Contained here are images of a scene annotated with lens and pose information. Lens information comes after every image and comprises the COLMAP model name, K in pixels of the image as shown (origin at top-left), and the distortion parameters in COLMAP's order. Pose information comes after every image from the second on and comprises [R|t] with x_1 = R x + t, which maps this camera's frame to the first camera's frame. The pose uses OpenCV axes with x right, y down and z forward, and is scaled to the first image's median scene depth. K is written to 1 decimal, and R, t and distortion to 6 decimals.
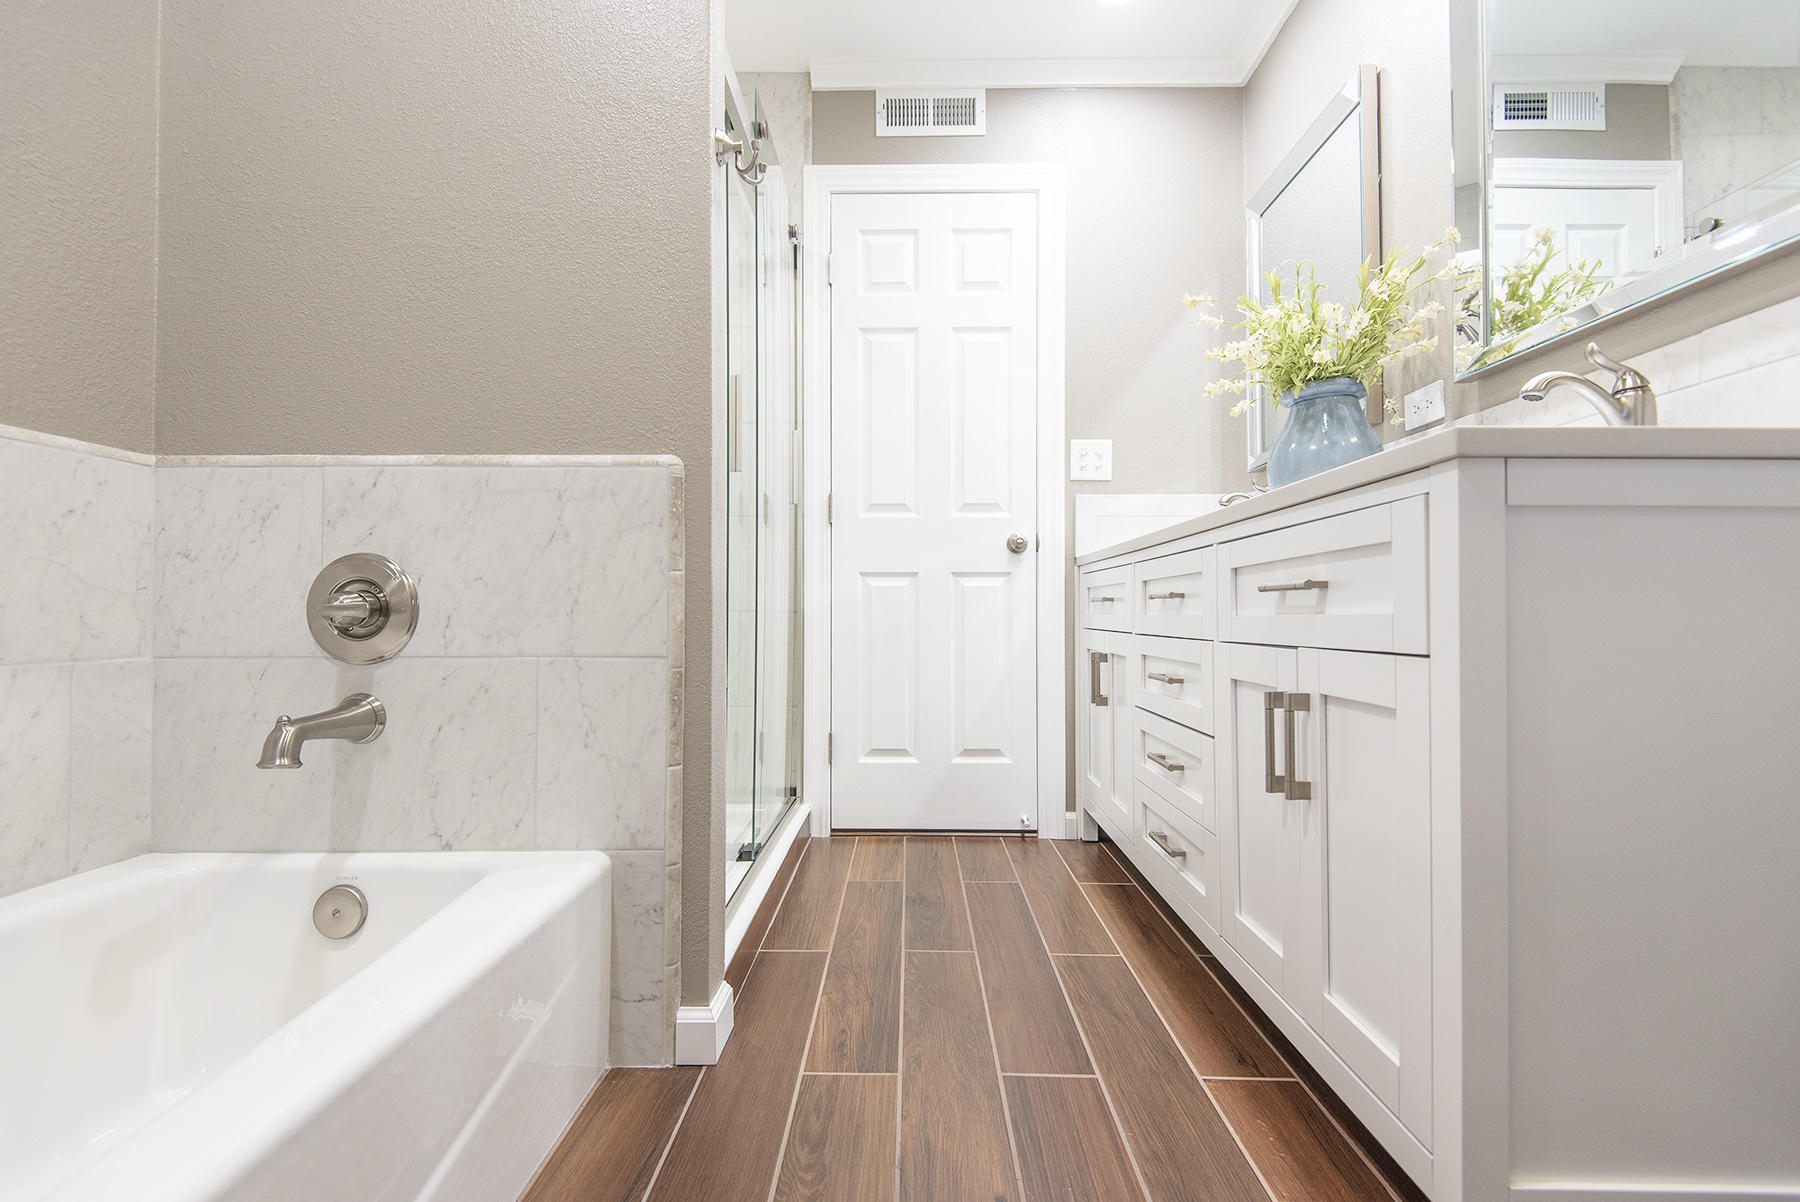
lens RADIAL K [[803.5, 0, 900.0], [0, 803.5, 601.0], [0, 0, 1]] dist [0.000873, -0.008544]
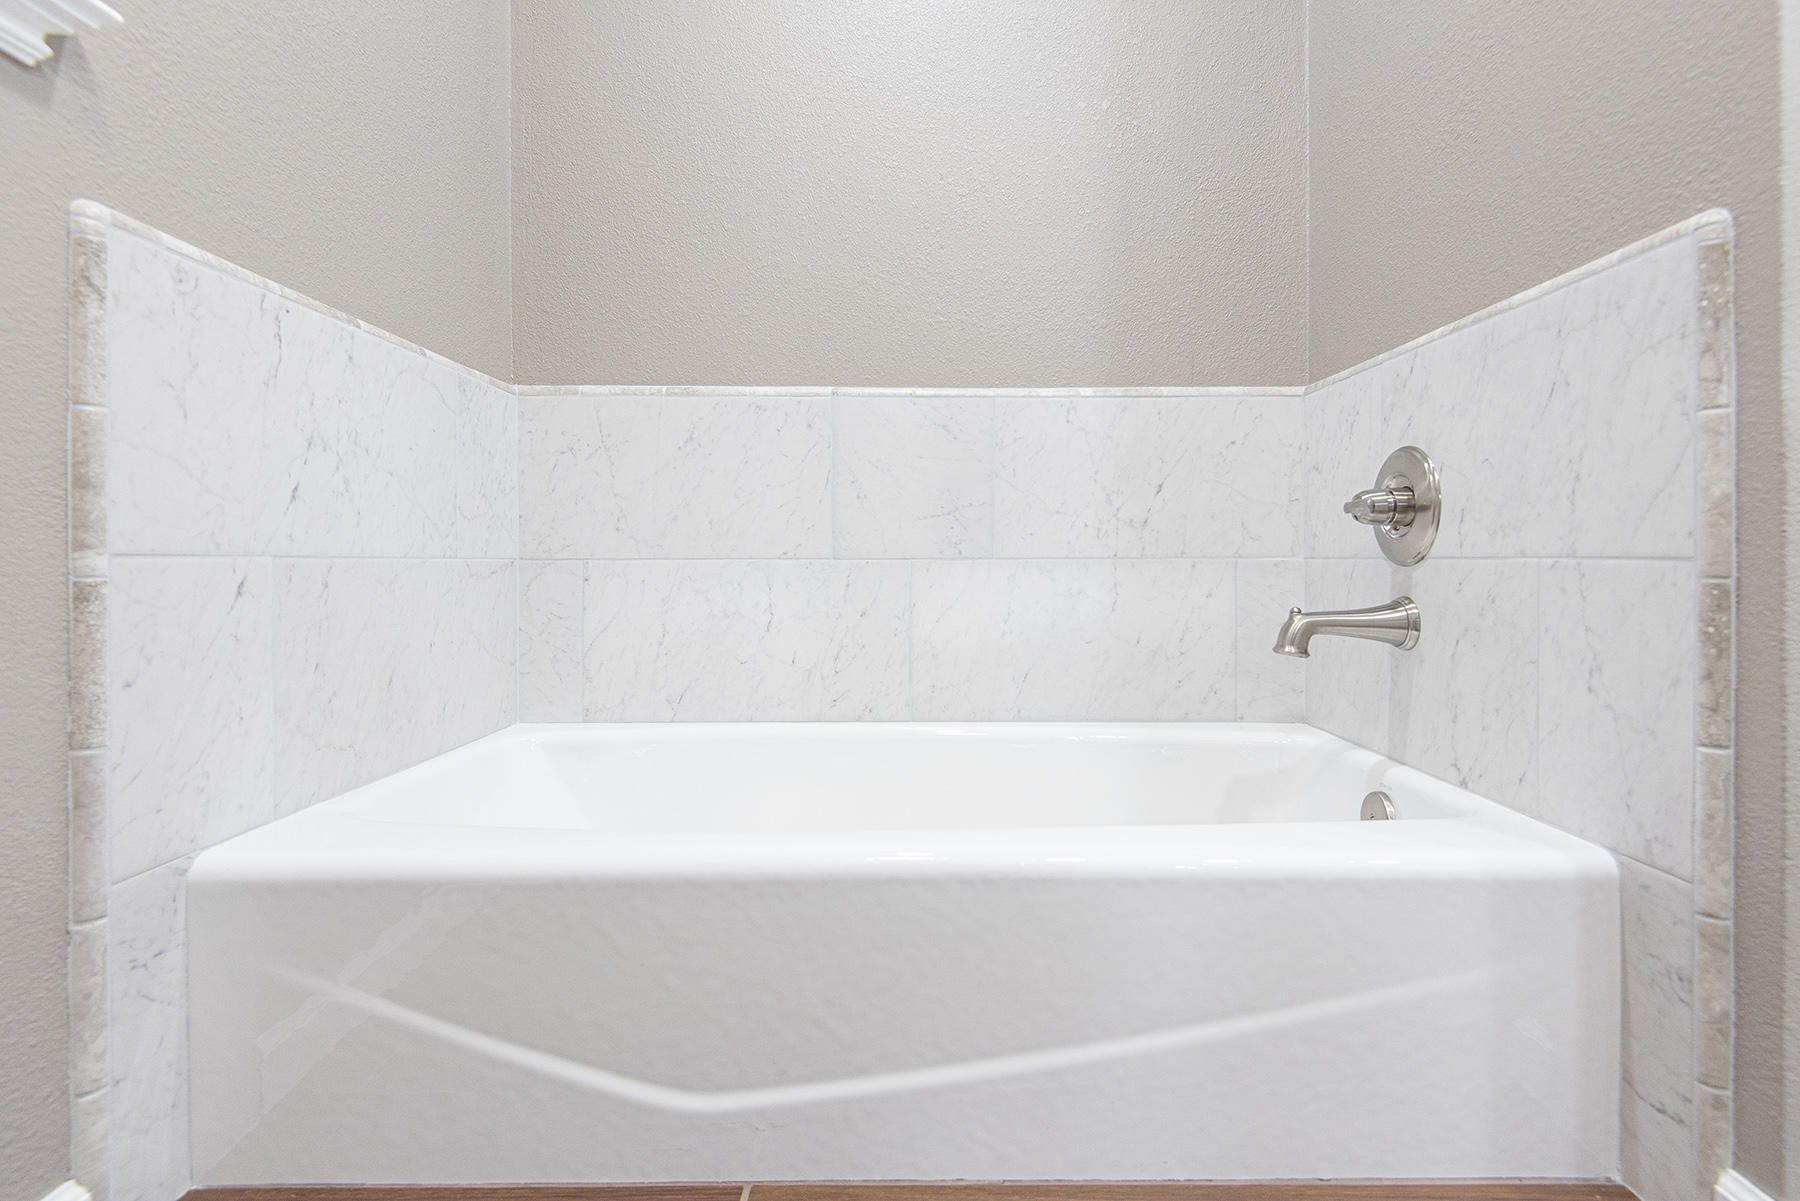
lens RADIAL K [[846.7, 0, 899.6], [0, 846.7, 554.3], [0, 0, 1]] dist [-0.016512, -0.000489]
pose [[-0.003718, 0.000140, -0.999993, 0.317528], [0.023316, 0.999728, 0.000053, 0.052767], [0.999721, -0.023316, -0.003721, 0.420477]]
